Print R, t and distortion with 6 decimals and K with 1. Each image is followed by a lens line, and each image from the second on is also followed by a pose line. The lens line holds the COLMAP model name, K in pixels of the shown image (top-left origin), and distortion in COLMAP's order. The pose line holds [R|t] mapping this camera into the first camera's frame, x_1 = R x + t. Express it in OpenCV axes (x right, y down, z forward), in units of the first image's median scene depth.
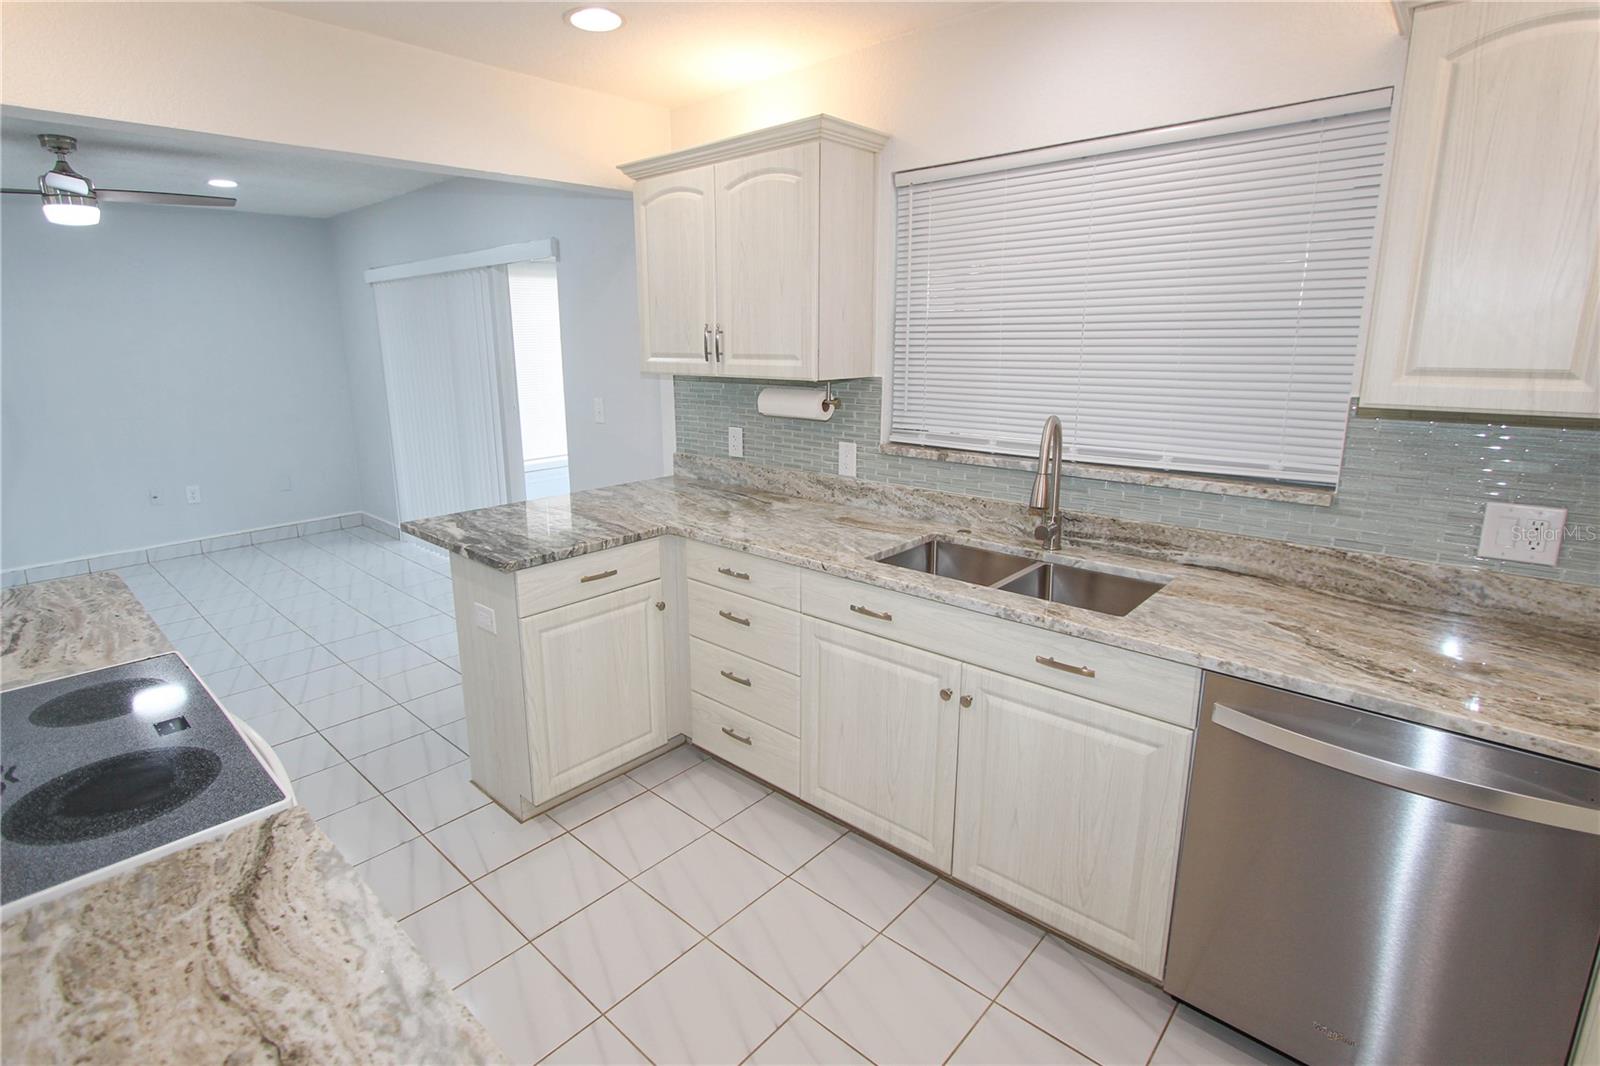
lens RADIAL K [[790.7, 0, 771.8], [0, 790.7, 498.8], [0, 0, 1]] dist [-0.016146, -0.000097]
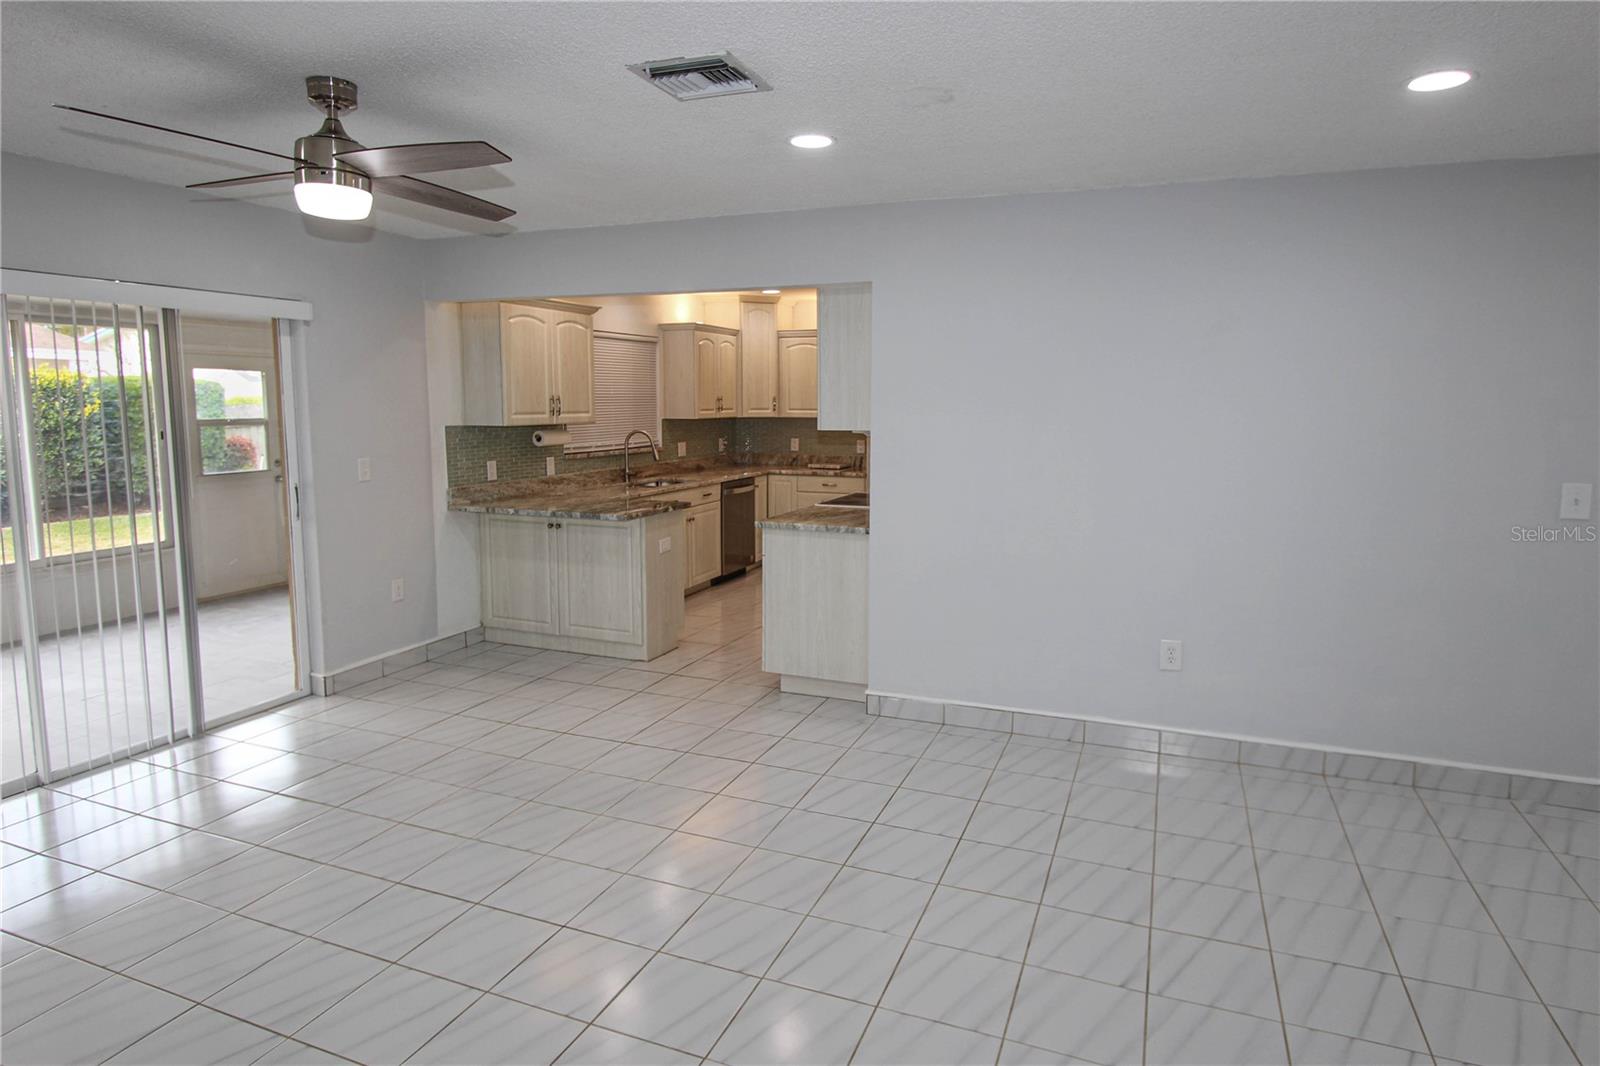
lens RADIAL K [[928.8, 0, 788.7], [0, 928.8, 506.8], [0, 0, 1]] dist [0.000800, 0.000611]
pose [[-0.353441, -0.100871, 0.930002, -2.207112], [0.190232, 0.965645, 0.177033, -0.244332], [-0.915910, 0.239487, -0.322110, 1.228107]]
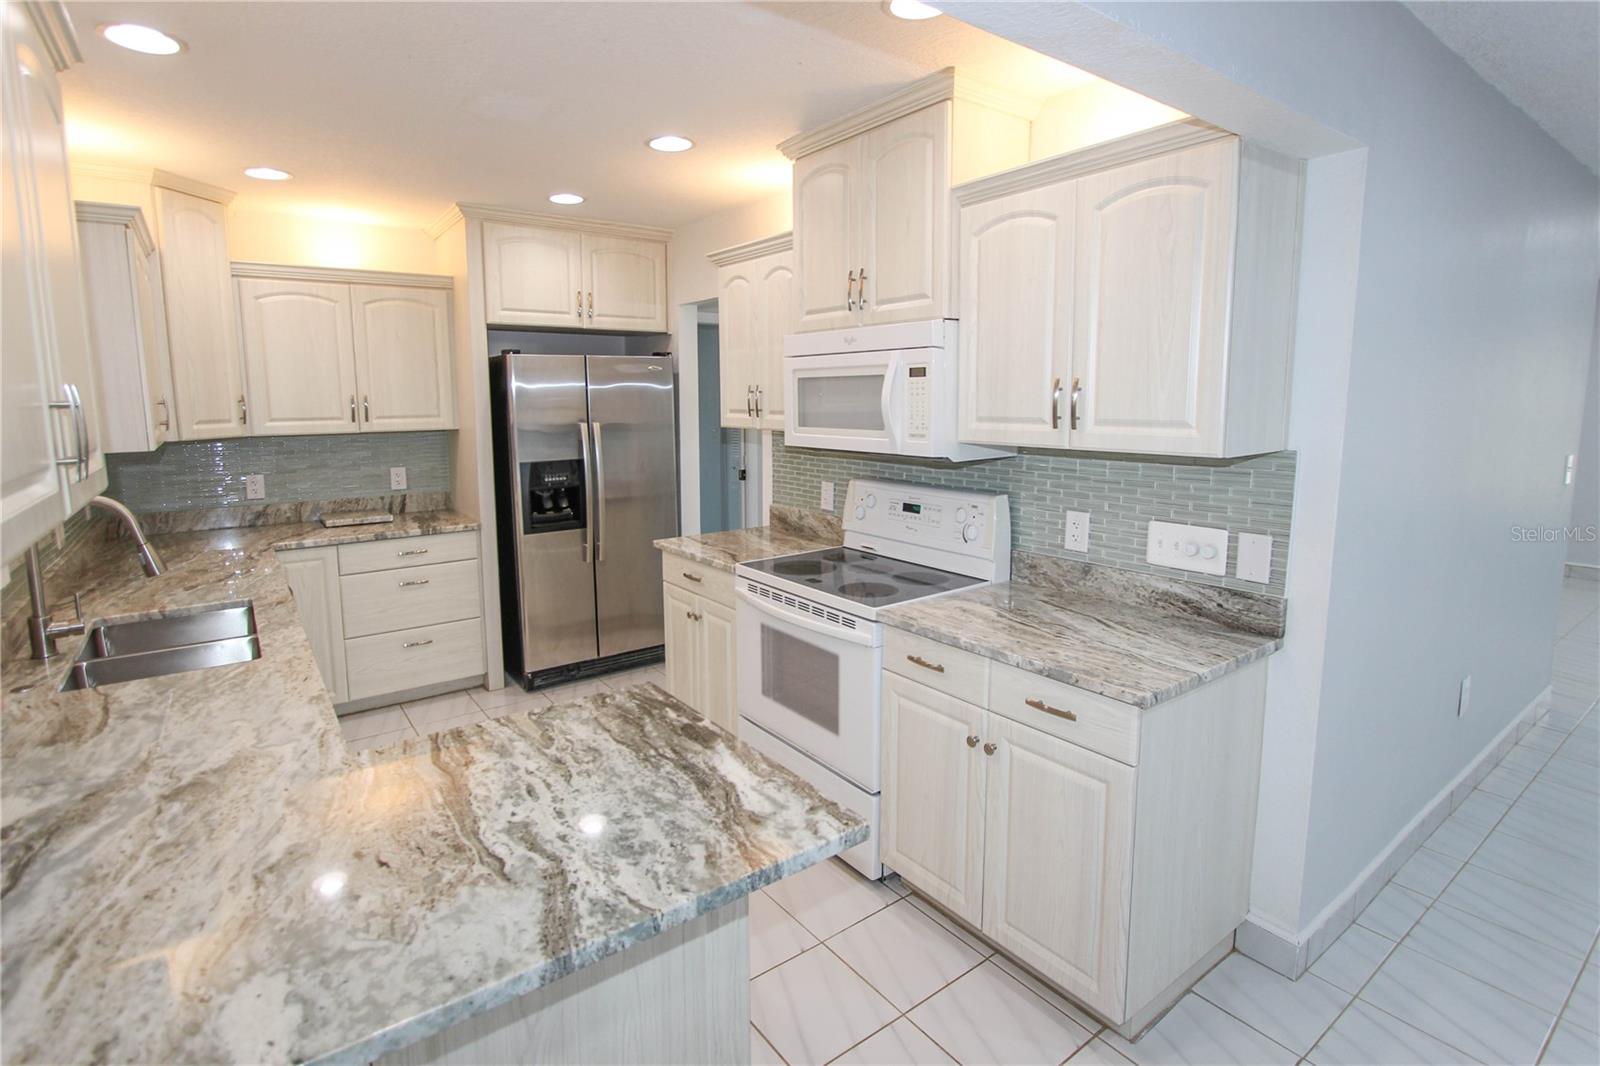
lens RADIAL K [[790.7, 0, 771.8], [0, 790.7, 498.8], [0, 0, 1]] dist [-0.016146, -0.000097]
pose [[-0.980857, -0.005663, 0.194648, -0.473185], [0.058652, 0.944568, 0.323035, -0.264234], [-0.185688, 0.328267, -0.926154, 1.277593]]
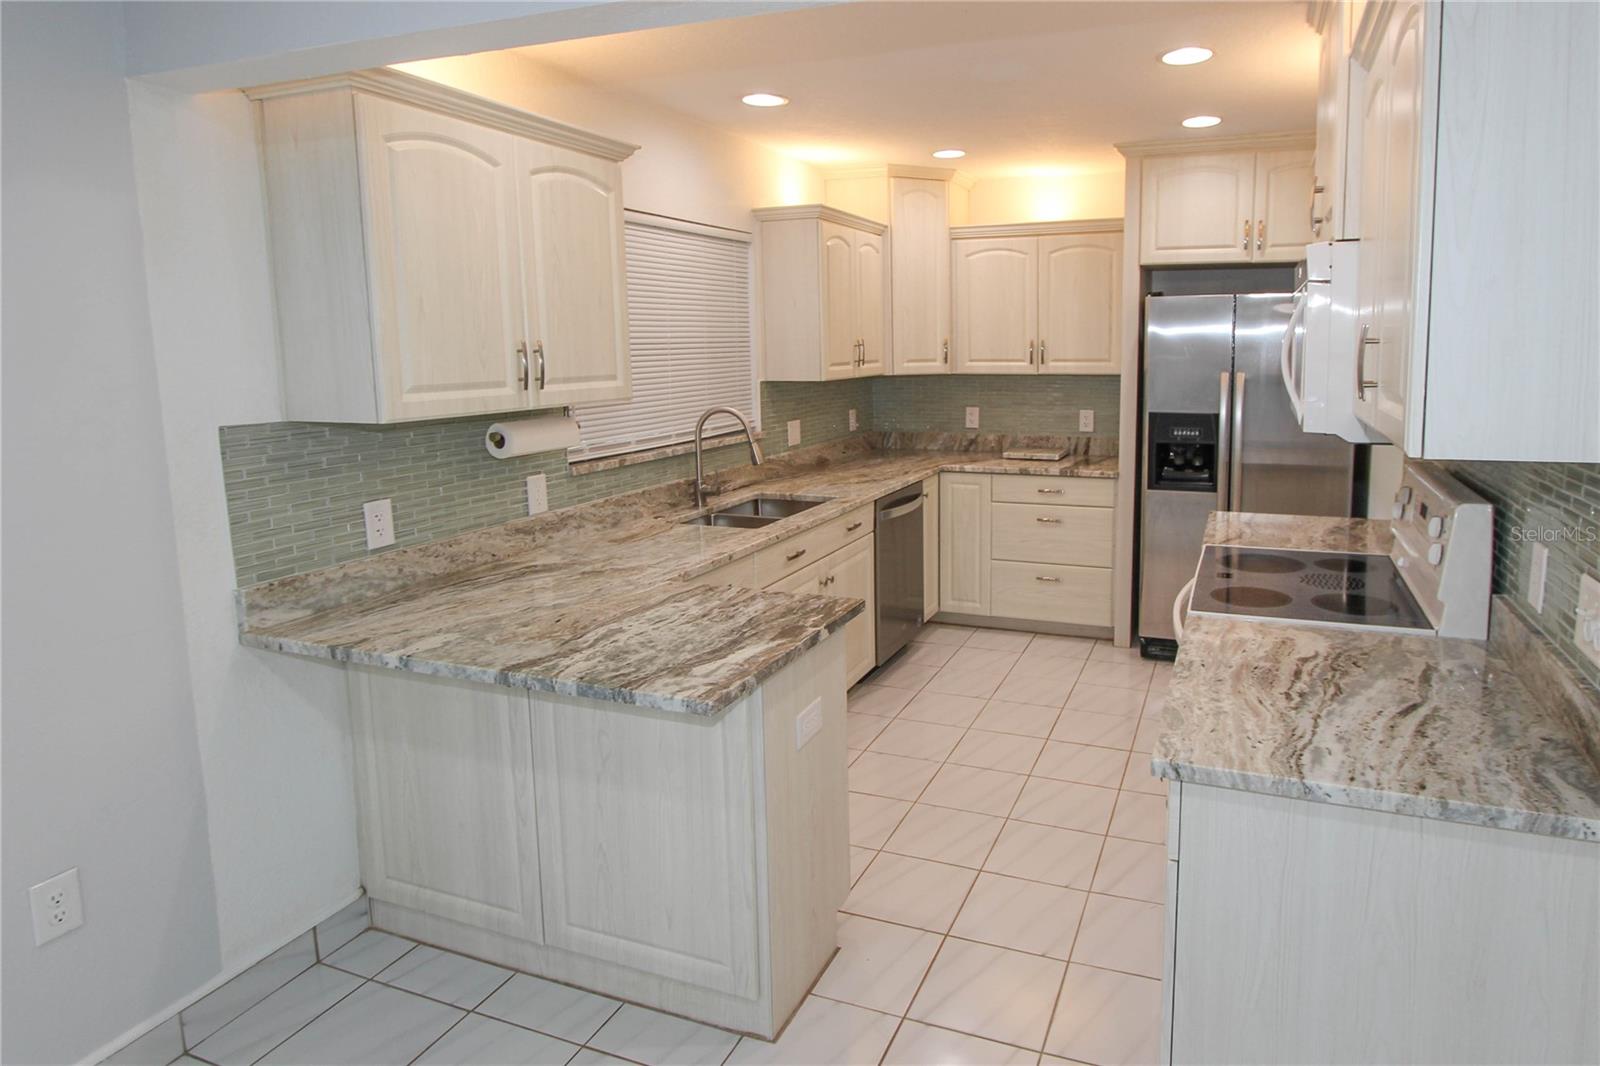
lens RADIAL K [[942.6, 0, 886.9], [0, 942.6, 469.7], [0, 0, 1]] dist [-0.012886, 0.000983]
pose [[-0.384270, -0.111991, 0.916403, -1.021955], [0.199421, 0.959113, 0.200832, -0.211280], [-0.901425, 0.259924, -0.346225, 1.013016]]
